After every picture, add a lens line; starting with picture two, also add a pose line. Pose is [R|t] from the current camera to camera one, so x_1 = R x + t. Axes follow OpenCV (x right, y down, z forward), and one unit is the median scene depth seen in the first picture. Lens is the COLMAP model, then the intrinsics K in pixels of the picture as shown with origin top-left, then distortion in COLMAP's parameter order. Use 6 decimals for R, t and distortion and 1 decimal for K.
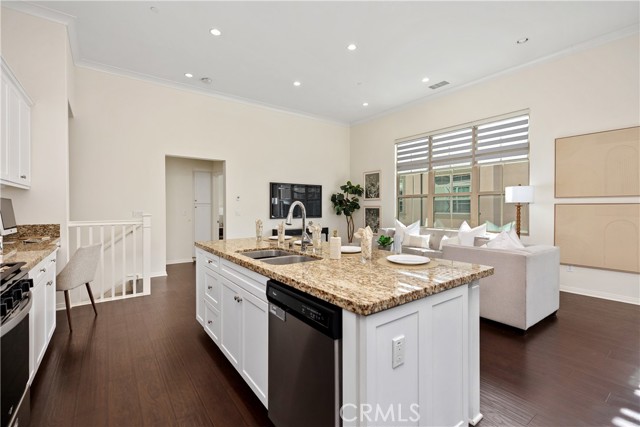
lens RADIAL K [[287.1, 0, 313.2], [0, 287.1, 210.9], [0, 0, 1]] dist [0.000809, -0.000313]
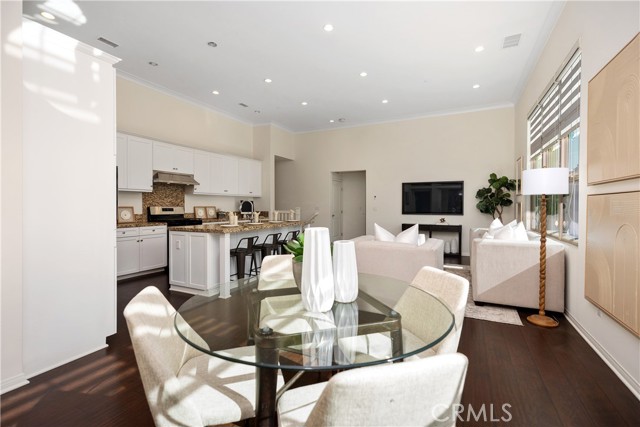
lens RADIAL K [[287.1, 0, 319.9], [0, 287.1, 210.6], [0, 0, 1]] dist [0.000809, -0.000313]
pose [[0.453889, 0.015408, -0.890925, 0.714714], [-0.011968, 0.999866, 0.011194, 0.003853], [0.890978, 0.005582, 0.454013, 0.167429]]
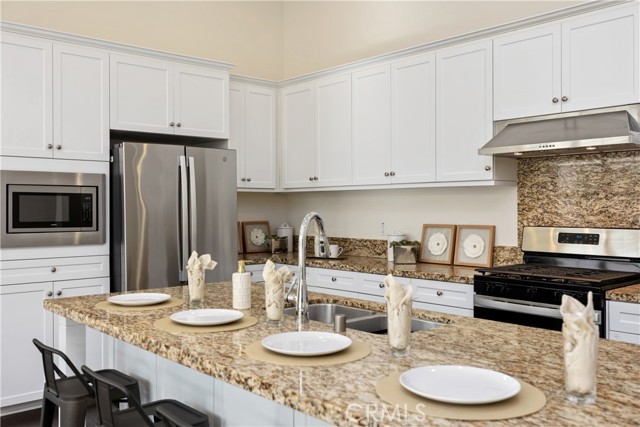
lens RADIAL K [[588.7, 0, 320.1], [0, 588.7, 209.4], [0, 0, 1]] dist [0.005436, 0.000000]
pose [[-0.995065, 0.003819, -0.099153, 0.015160], [0.002361, 0.999887, 0.014815, -0.018630], [0.099199, 0.014507, -0.994962, 0.661661]]
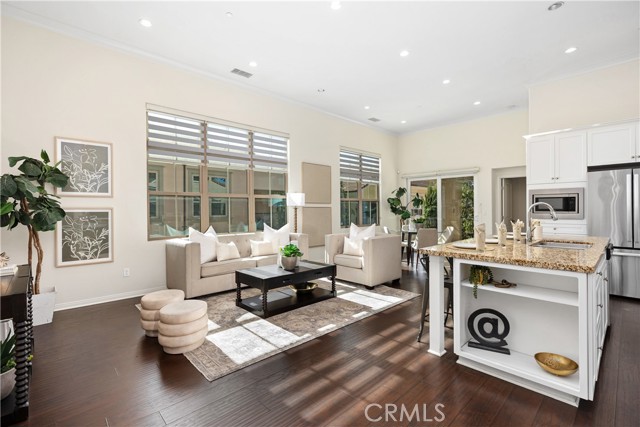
lens RADIAL K [[287.1, 0, 321.1], [0, 287.1, 212.4], [0, 0, 1]] dist [0.000809, -0.000313]
pose [[-0.127511, -0.004882, 0.991825, -0.386411], [0.017745, 0.999817, 0.007203, -0.004908], [-0.991678, 0.018518, -0.127401, 0.702457]]
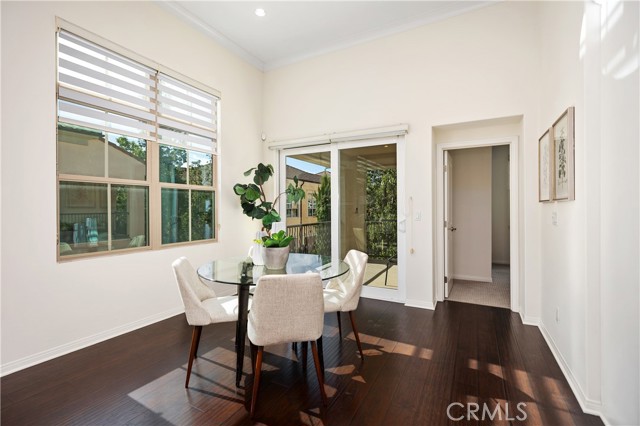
lens RADIAL K [[287.1, 0, 321.3], [0, 287.1, 207.4], [0, 0, 1]] dist [0.000809, -0.000313]
pose [[-0.435893, 0.007216, 0.899970, 0.195360], [0.012336, 0.999922, -0.002043, -0.001362], [-0.899914, 0.010212, -0.435948, 0.357041]]
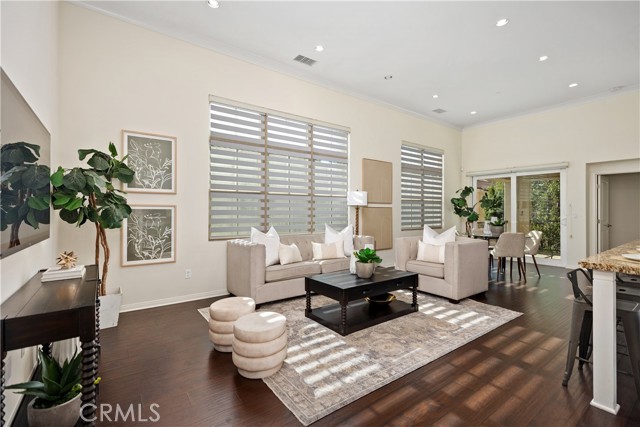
lens RADIAL K [[287.1, 0, 321.5], [0, 287.1, 211.4], [0, 0, 1]] dist [0.000809, -0.000313]
pose [[-0.004571, 0.005029, 0.999977, -0.307001], [0.008841, 0.999948, -0.004989, -0.000247], [-0.999950, 0.008818, -0.004615, 0.769844]]
